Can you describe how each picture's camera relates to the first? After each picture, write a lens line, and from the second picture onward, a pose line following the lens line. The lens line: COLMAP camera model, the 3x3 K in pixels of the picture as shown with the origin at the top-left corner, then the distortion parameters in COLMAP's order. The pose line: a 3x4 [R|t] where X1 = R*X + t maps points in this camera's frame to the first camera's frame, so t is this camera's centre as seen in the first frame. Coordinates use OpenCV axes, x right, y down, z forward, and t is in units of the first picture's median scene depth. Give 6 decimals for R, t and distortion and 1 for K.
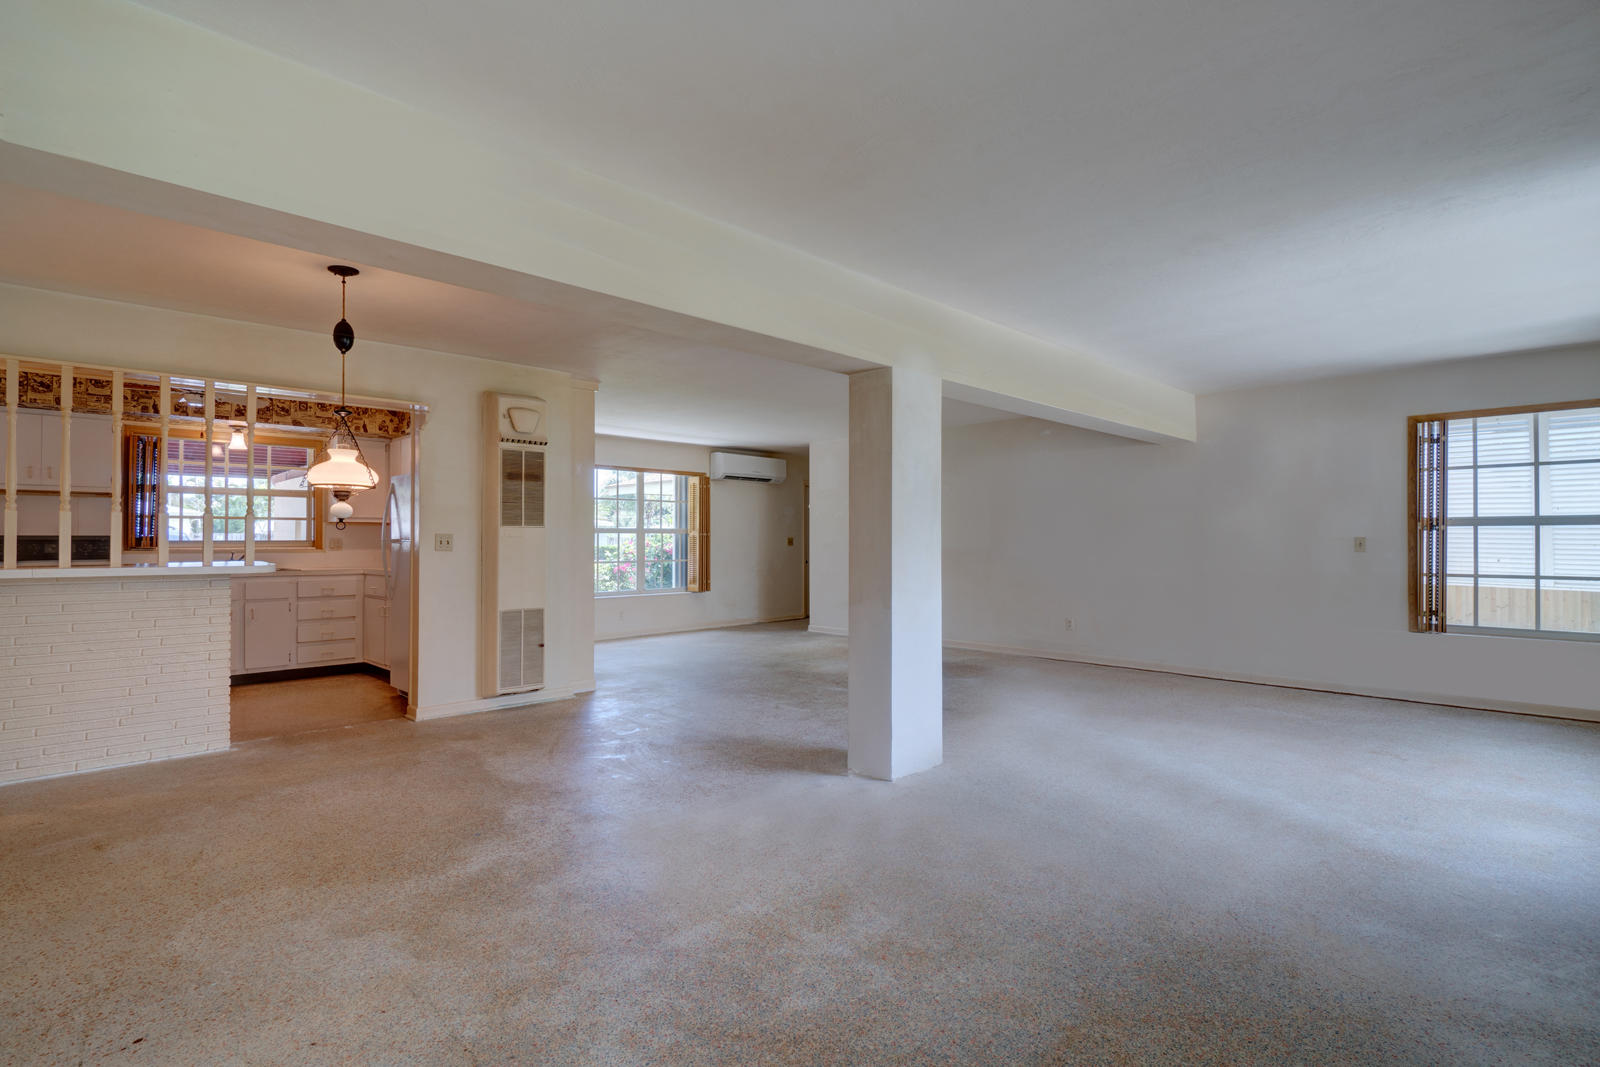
lens RADIAL K [[778.9, 0, 794.2], [0, 778.9, 534.2], [0, 0, 1]] dist [0.009393, -0.004450]
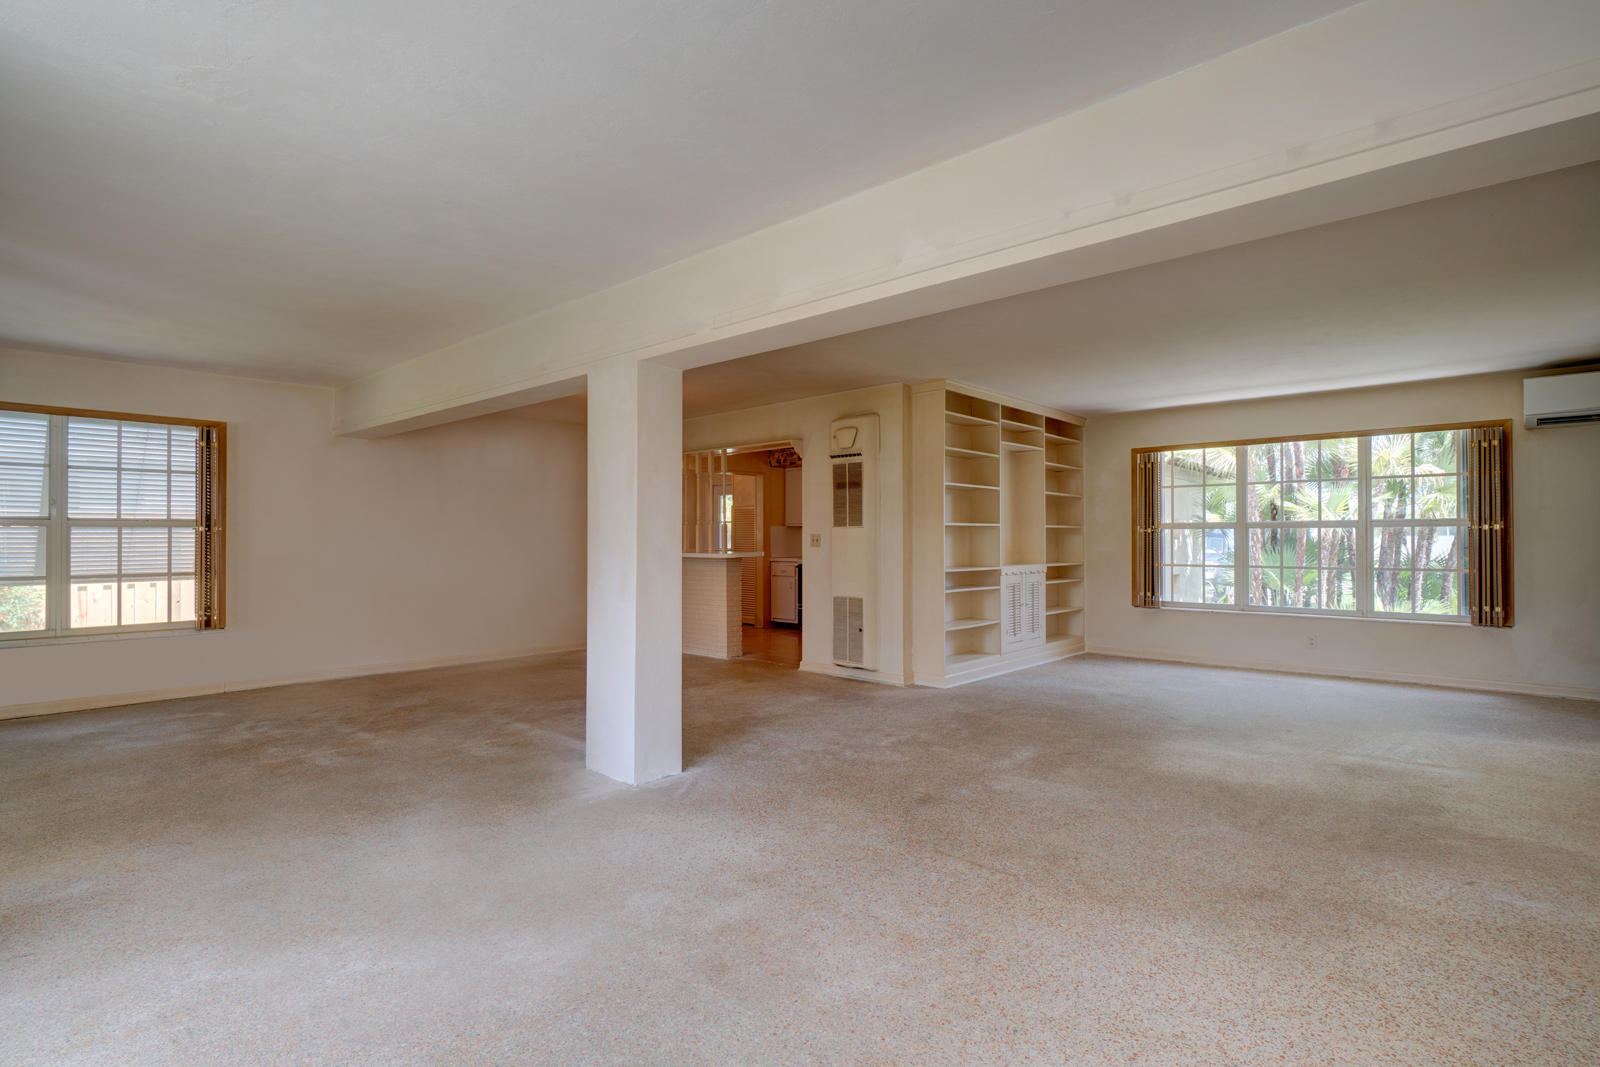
lens RADIAL K [[778.9, 0, 790.0], [0, 778.9, 529.0], [0, 0, 1]] dist [0.009393, -0.004450]
pose [[0.050696, -0.012927, -0.998630, 0.818576], [0.009717, 0.999875, -0.012450, 0.006801], [0.998667, -0.009072, 0.050816, 0.839048]]
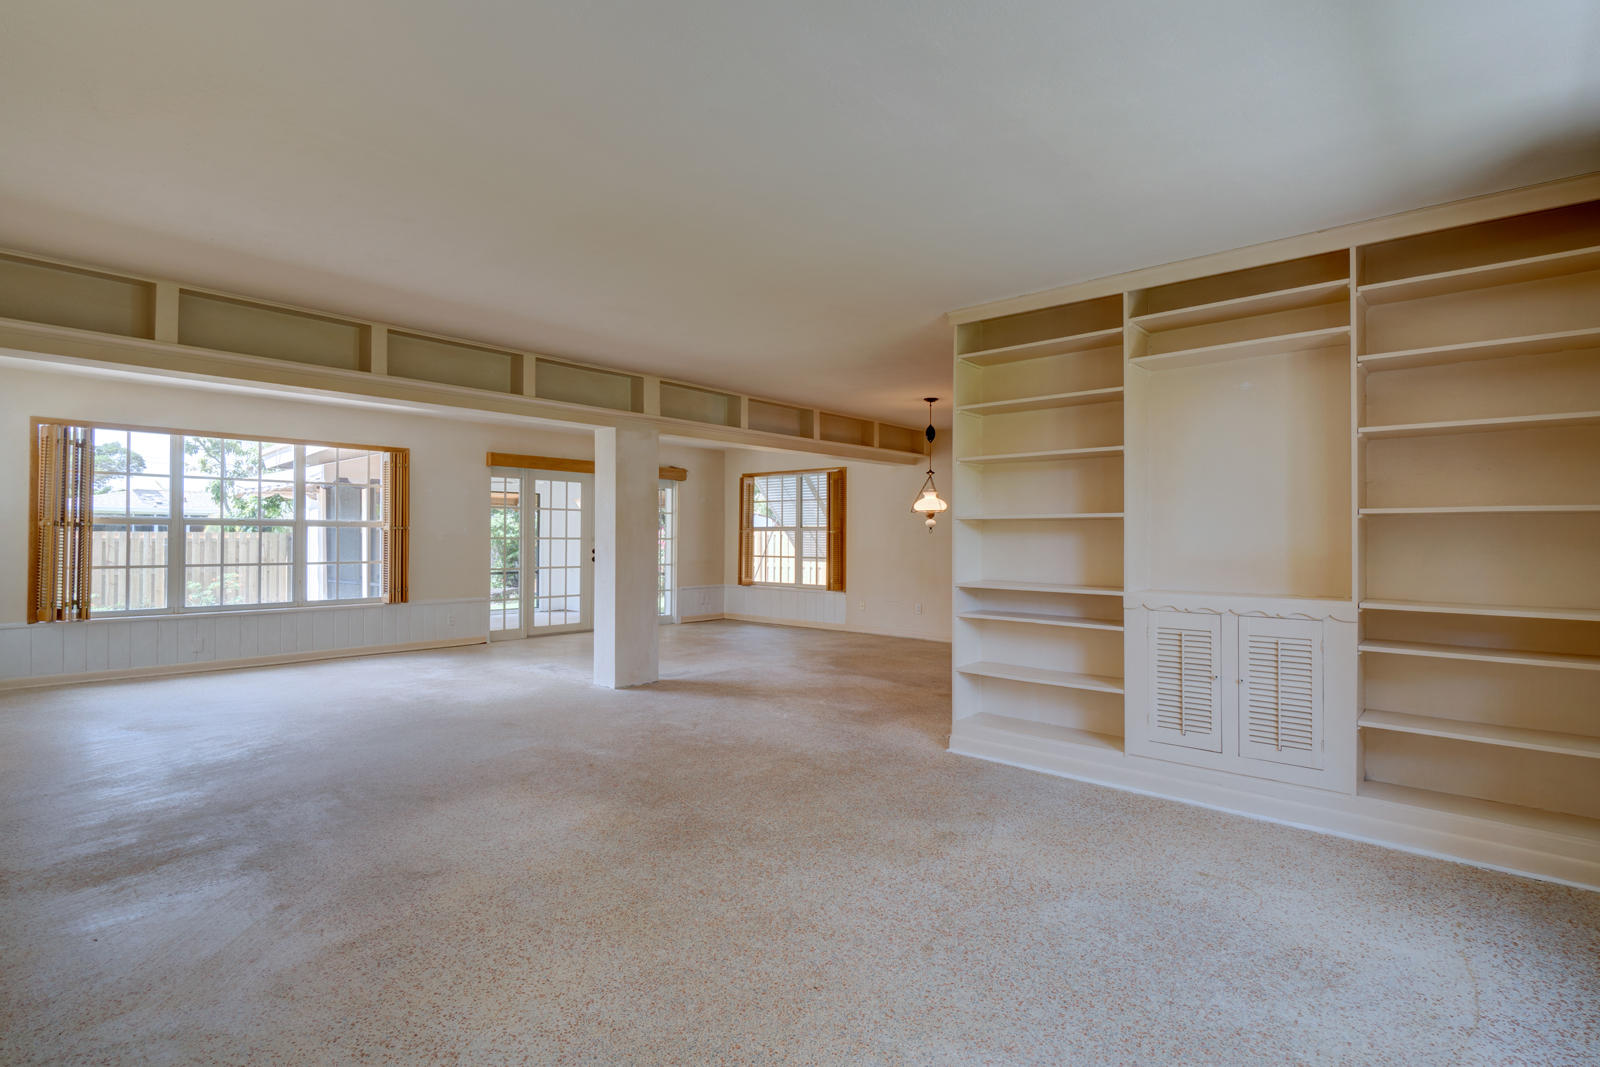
lens RADIAL K [[778.9, 0, 798.8], [0, 778.9, 534.6], [0, 0, 1]] dist [0.009393, -0.004450]
pose [[-0.997756, -0.003737, -0.066854, -0.077945], [-0.002881, 0.999913, -0.012892, 0.014983], [0.066897, -0.012670, -0.997679, 1.886325]]
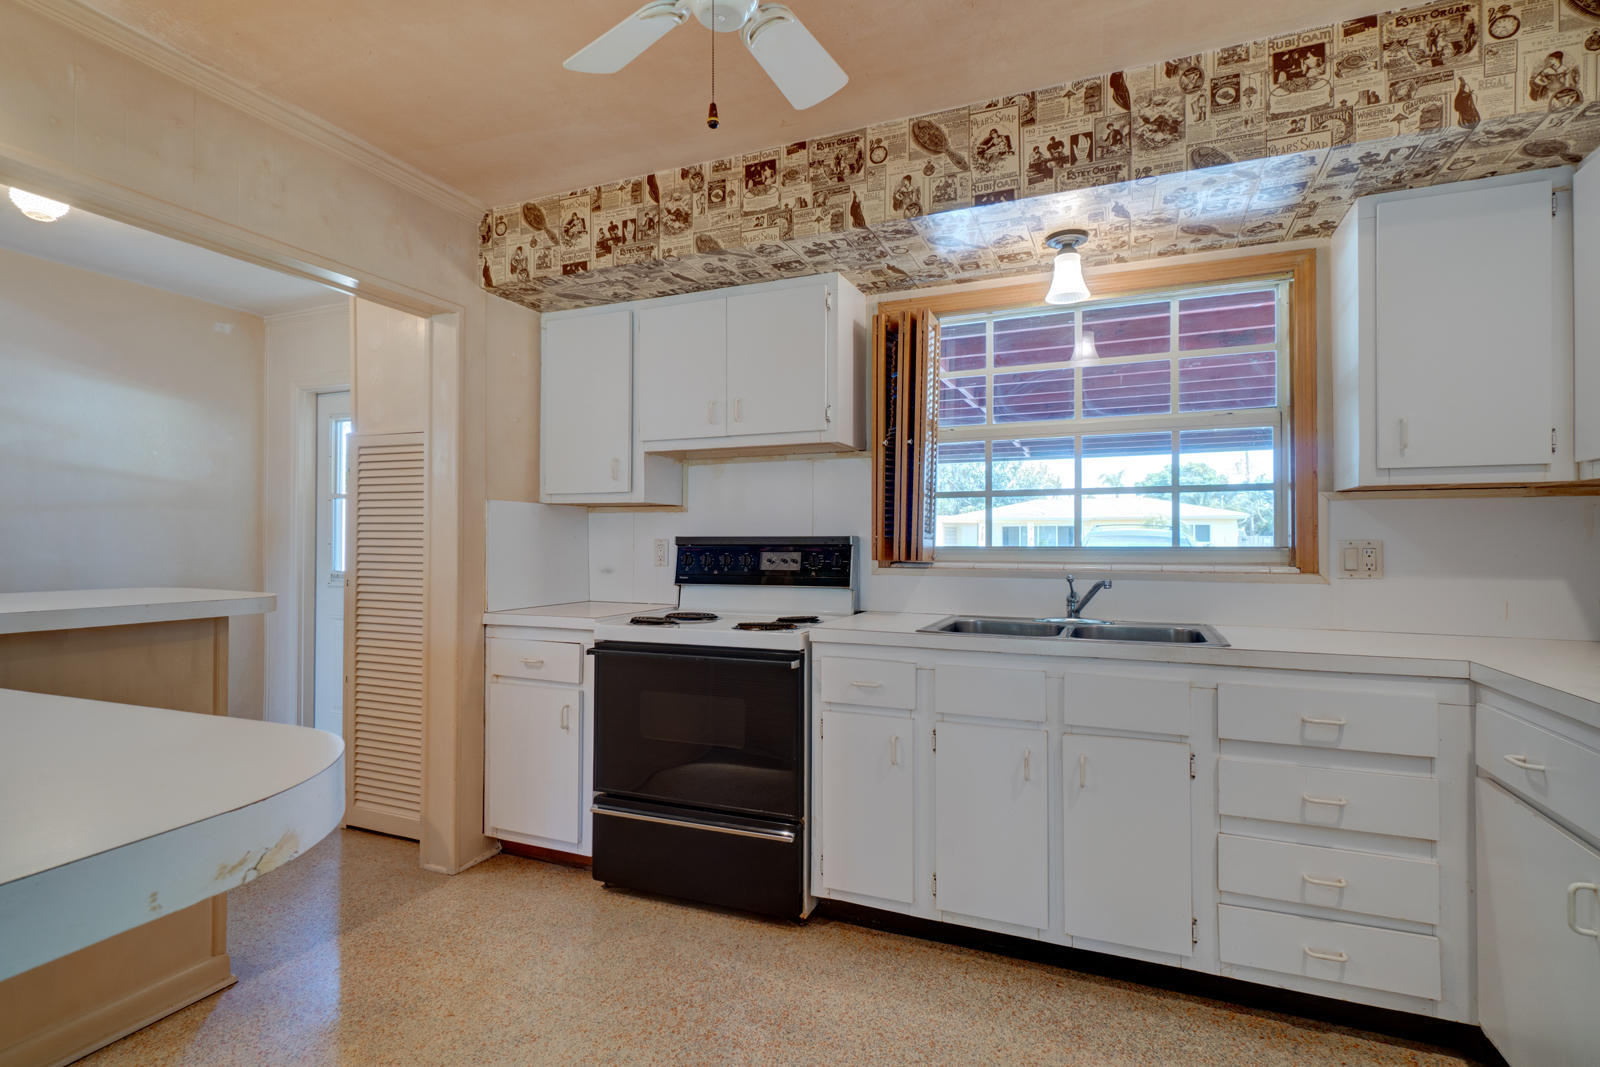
lens RADIAL K [[778.9, 0, 792.1], [0, 778.9, 523.5], [0, 0, 1]] dist [0.009393, -0.004450]
pose [[0.360471, -0.013333, -0.932675, -0.498055], [0.004487, 0.999911, -0.012560, 0.001791], [0.932760, 0.000342, 0.360499, 0.891464]]
